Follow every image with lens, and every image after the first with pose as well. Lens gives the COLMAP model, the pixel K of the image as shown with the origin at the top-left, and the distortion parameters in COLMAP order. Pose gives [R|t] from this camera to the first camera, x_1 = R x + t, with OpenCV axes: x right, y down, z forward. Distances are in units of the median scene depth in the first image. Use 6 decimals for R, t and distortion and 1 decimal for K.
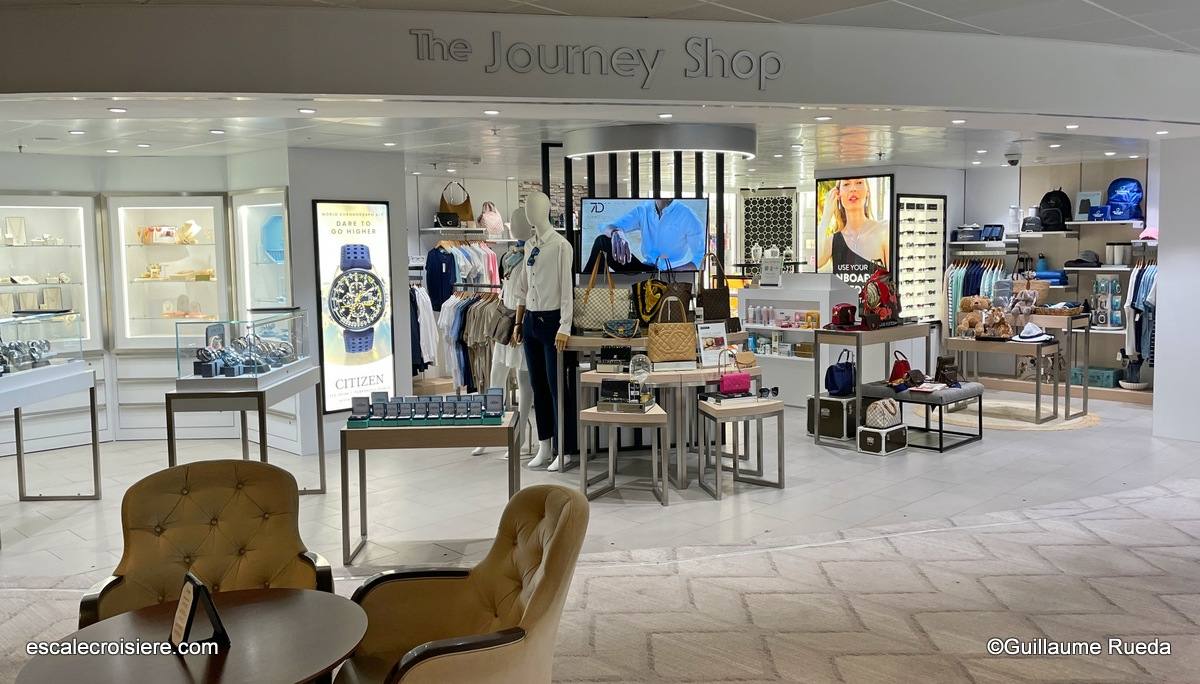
lens RADIAL K [[1008.0, 0, 600.0], [0, 1008.0, 342.0], [0, 0, 1]] dist [0.002481, -0.000388]
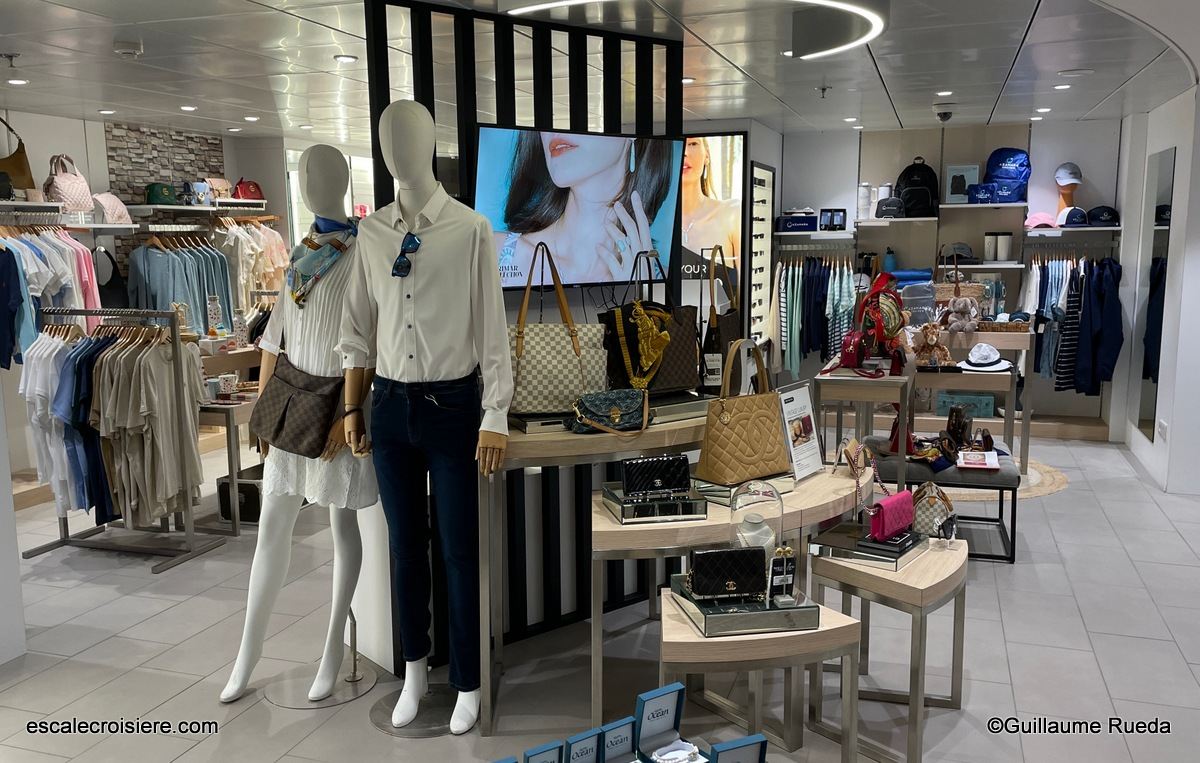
lens RADIAL K [[1067.7, 0, 598.4], [0, 1067.7, 399.0], [0, 0, 1]] dist [0.043758, -0.004857]
pose [[0.893343, -0.066293, 0.444458, -0.140220], [0.043748, 0.997191, 0.060803, -0.033859], [-0.447240, -0.034874, 0.893734, 0.390217]]
